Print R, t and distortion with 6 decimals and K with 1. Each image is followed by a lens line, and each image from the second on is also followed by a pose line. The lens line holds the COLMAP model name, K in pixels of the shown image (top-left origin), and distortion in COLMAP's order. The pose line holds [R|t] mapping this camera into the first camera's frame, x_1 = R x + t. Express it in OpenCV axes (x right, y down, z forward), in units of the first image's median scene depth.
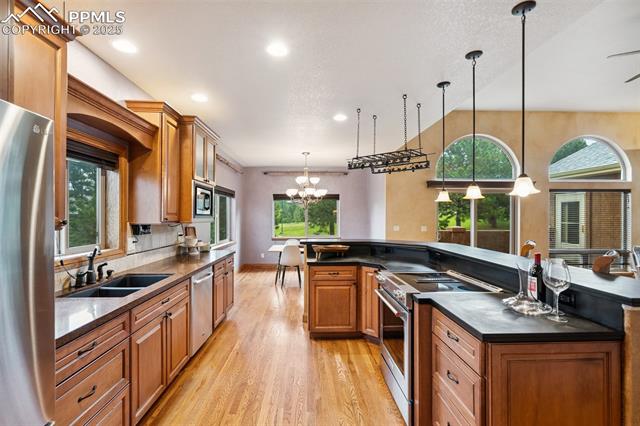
lens RADIAL K [[292.2, 0, 317.4], [0, 292.2, 215.3], [0, 0, 1]] dist [-0.000703, -0.000821]
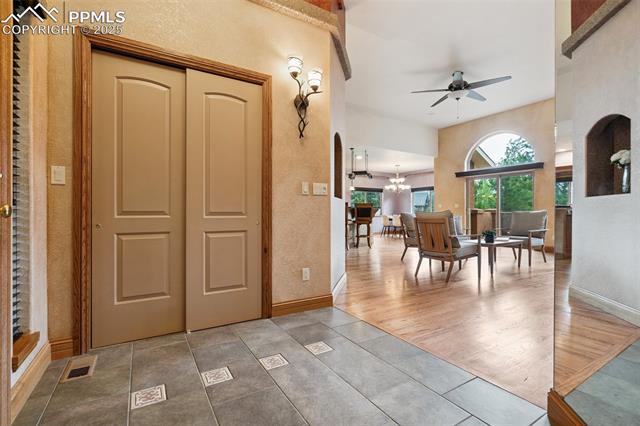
lens RADIAL K [[292.2, 0, 317.3], [0, 292.2, 211.8], [0, 0, 1]] dist [-0.000703, -0.000821]
pose [[0.485833, -0.004203, -0.874042, 2.317864], [0.003958, 0.999989, -0.002609, 0.144113], [0.874043, -0.002192, 0.485844, -0.585591]]
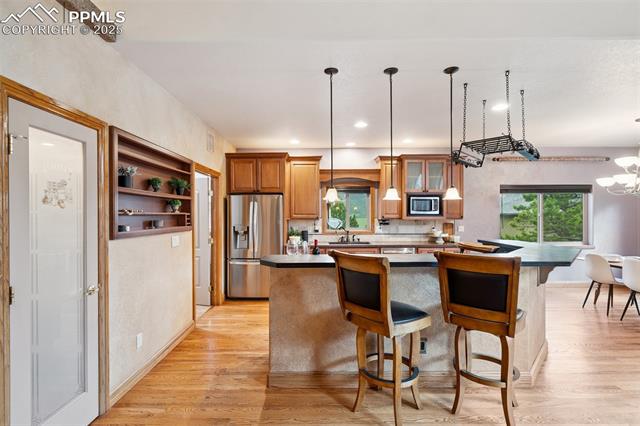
lens RADIAL K [[292.2, 0, 320.5], [0, 292.2, 213.0], [0, 0, 1]] dist [-0.000703, -0.000821]
pose [[-0.033771, 0.003207, -0.999424, 1.098328], [0.006468, 0.999975, 0.002990, -0.016047], [0.999409, -0.006364, -0.033791, 0.542764]]
